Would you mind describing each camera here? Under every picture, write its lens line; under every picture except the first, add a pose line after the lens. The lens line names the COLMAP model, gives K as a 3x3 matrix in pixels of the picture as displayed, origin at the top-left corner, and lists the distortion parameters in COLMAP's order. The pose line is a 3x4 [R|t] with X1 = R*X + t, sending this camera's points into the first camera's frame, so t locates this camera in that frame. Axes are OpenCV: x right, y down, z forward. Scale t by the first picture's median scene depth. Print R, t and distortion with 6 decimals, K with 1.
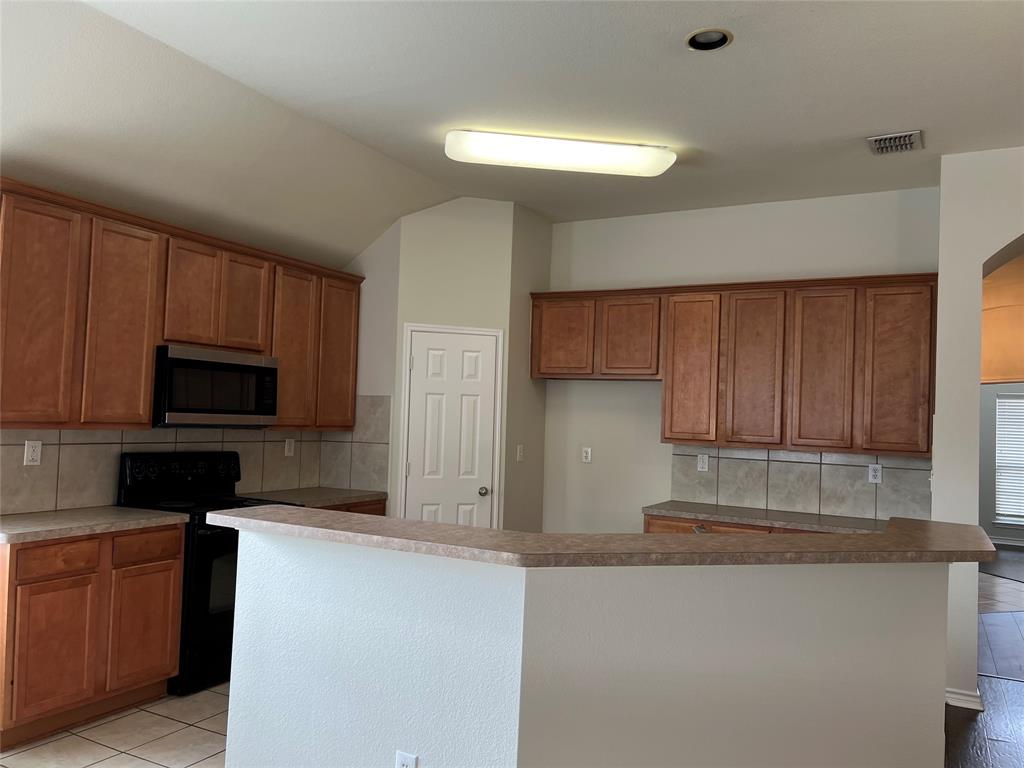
lens RADIAL K [[772.2, 0, 512.0], [0, 772.2, 384.0], [0, 0, 1]] dist [0.141047, -0.190031]
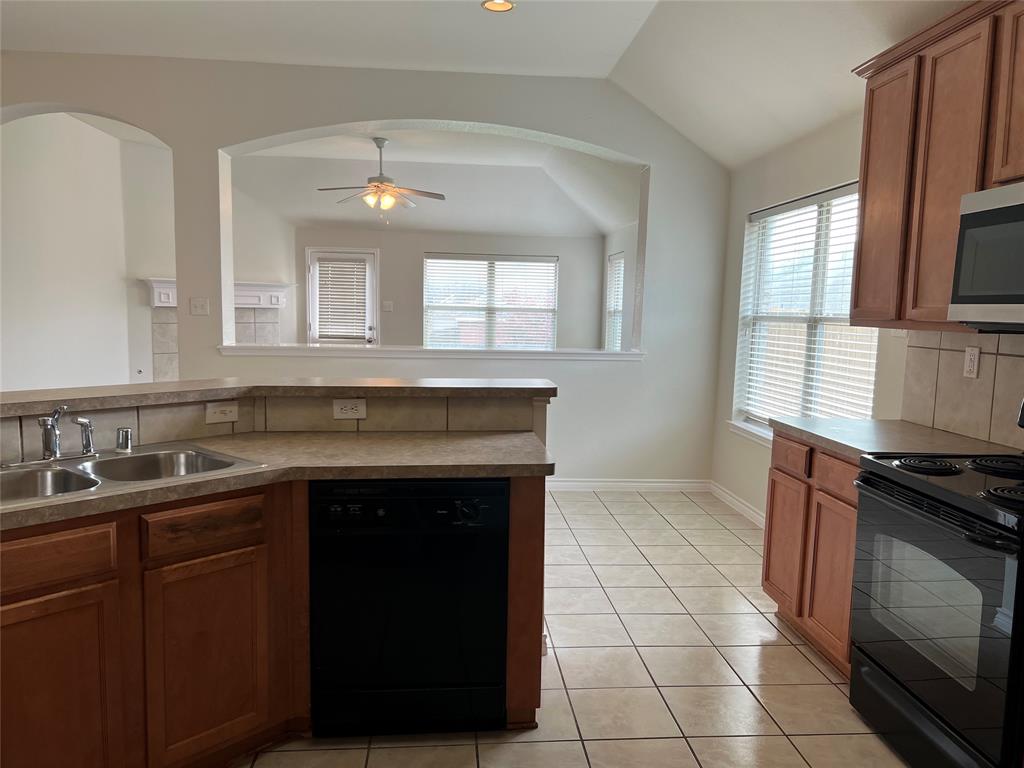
lens RADIAL K [[772.2, 0, 512.0], [0, 772.2, 384.0], [0, 0, 1]] dist [0.141047, -0.190031]
pose [[-0.840896, -0.001506, -0.541194, 0.219422], [-0.028574, 0.998725, 0.041619, 0.089501], [0.540442, 0.050461, -0.839867, 1.433638]]
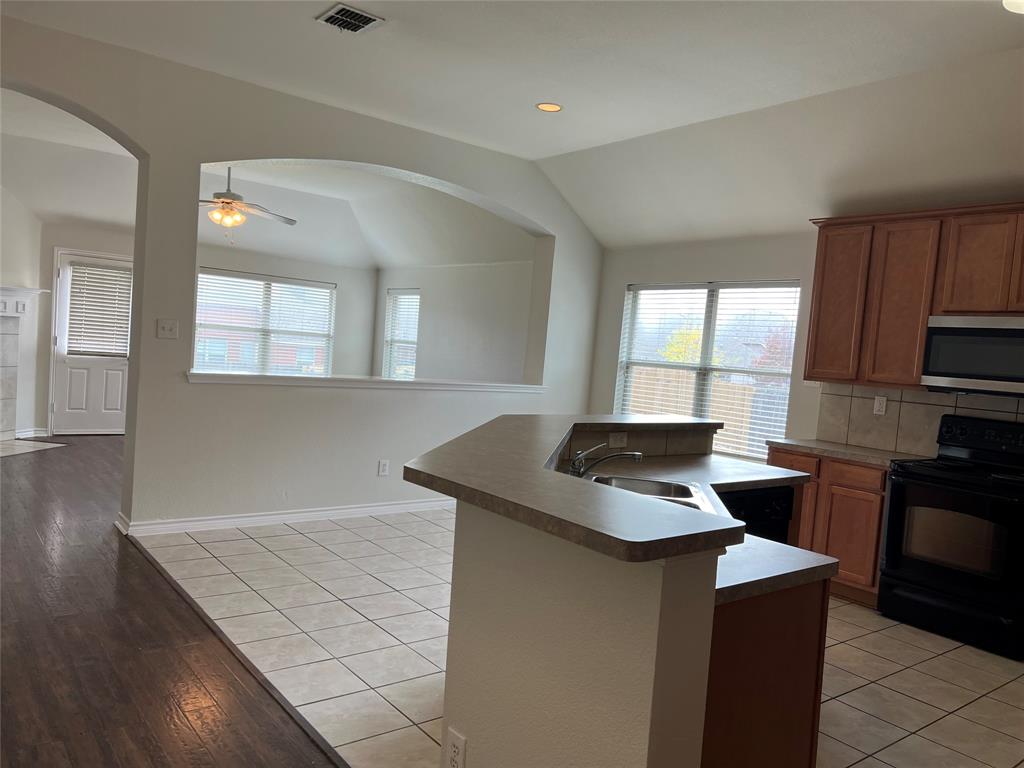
lens RADIAL K [[772.2, 0, 512.0], [0, 772.2, 384.0], [0, 0, 1]] dist [0.141047, -0.190031]
pose [[-0.404389, -0.024834, -0.914250, 0.901045], [-0.053001, 0.998588, -0.003681, 0.089493], [0.913050, 0.046968, -0.405134, 0.978590]]
